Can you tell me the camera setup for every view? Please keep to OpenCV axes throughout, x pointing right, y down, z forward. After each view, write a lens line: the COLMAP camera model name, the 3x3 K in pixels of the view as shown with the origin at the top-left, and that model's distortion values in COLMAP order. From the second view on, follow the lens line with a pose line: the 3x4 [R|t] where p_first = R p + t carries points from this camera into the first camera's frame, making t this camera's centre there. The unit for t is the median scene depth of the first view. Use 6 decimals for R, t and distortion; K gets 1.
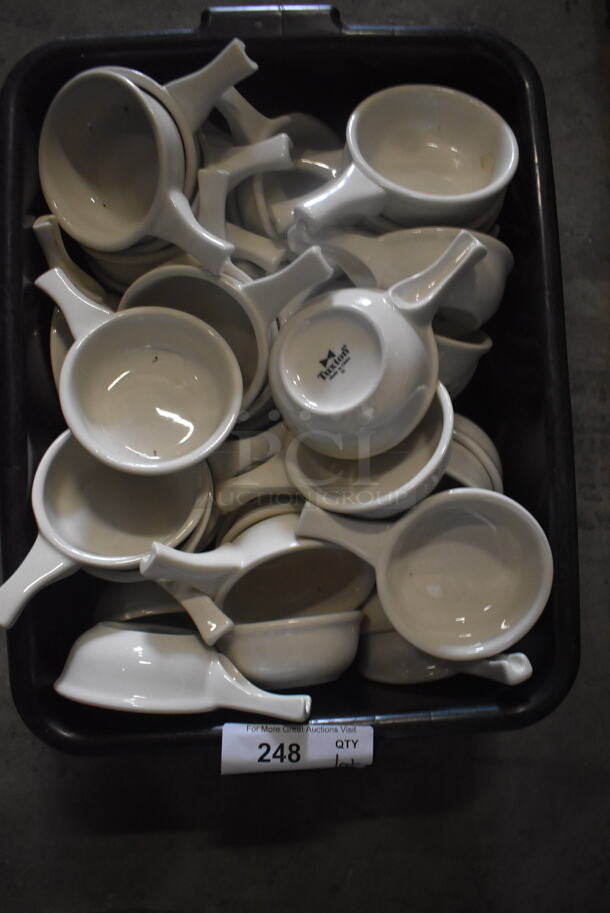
lens RADIAL K [[717.8, 0, 309.8], [0, 717.8, 455.7], [0, 0, 1]] dist [-0.090575, 0.000123]
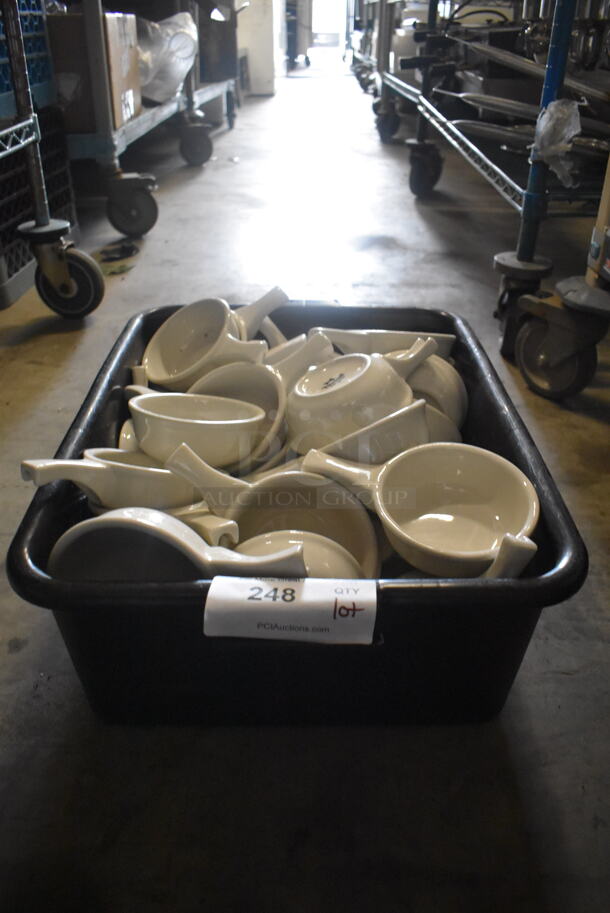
lens RADIAL K [[717.8, 0, 309.8], [0, 717.8, 455.7], [0, 0, 1]] dist [-0.090575, 0.000123]
pose [[0.998997, -0.009215, -0.043825, 0.046811], [-0.030860, 0.567487, -0.822804, 1.071005], [0.032452, 0.823331, 0.566633, 0.335685]]
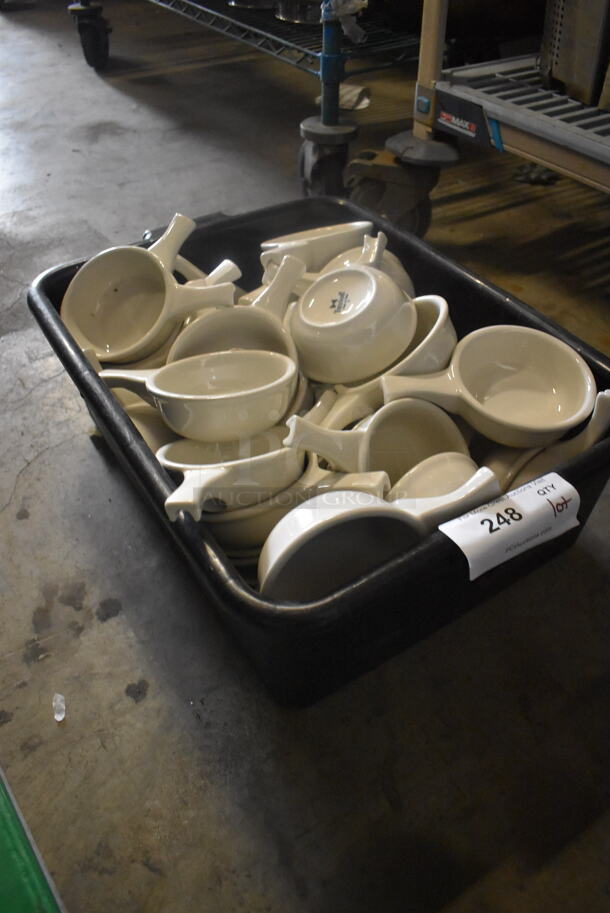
lens RADIAL K [[717.8, 0, 309.8], [0, 717.8, 455.7], [0, 0, 1]] dist [-0.090575, 0.000123]
pose [[0.864723, -0.375088, 0.334010, -0.567339], [0.501906, 0.620782, -0.602262, 0.824949], [0.018554, 0.688431, 0.725064, 0.219606]]
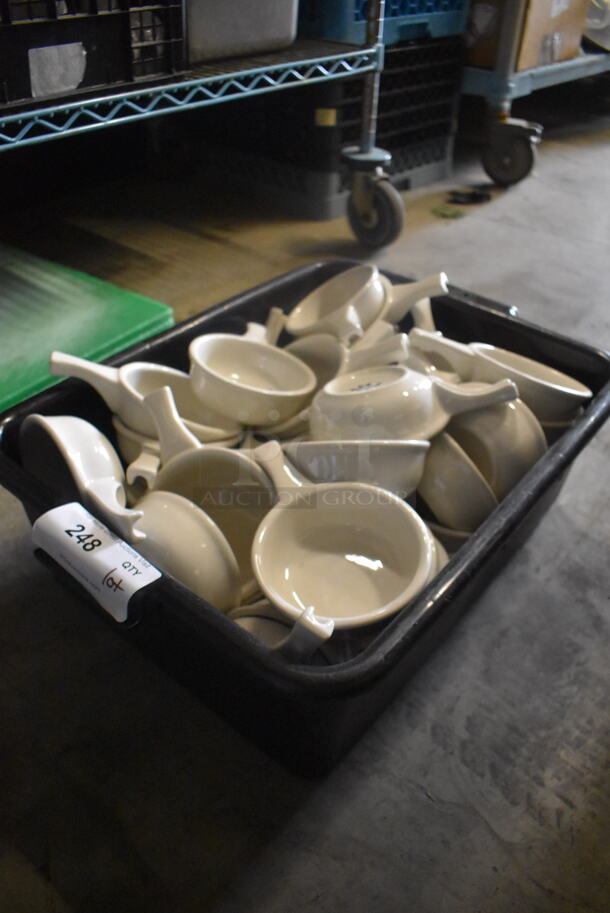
lens RADIAL K [[717.8, 0, 309.8], [0, 717.8, 455.7], [0, 0, 1]] dist [-0.090575, 0.000123]
pose [[0.745276, 0.400611, -0.532987, 0.687238], [-0.666212, 0.479712, -0.570997, 0.726614], [0.026932, 0.780633, 0.624409, 0.286521]]
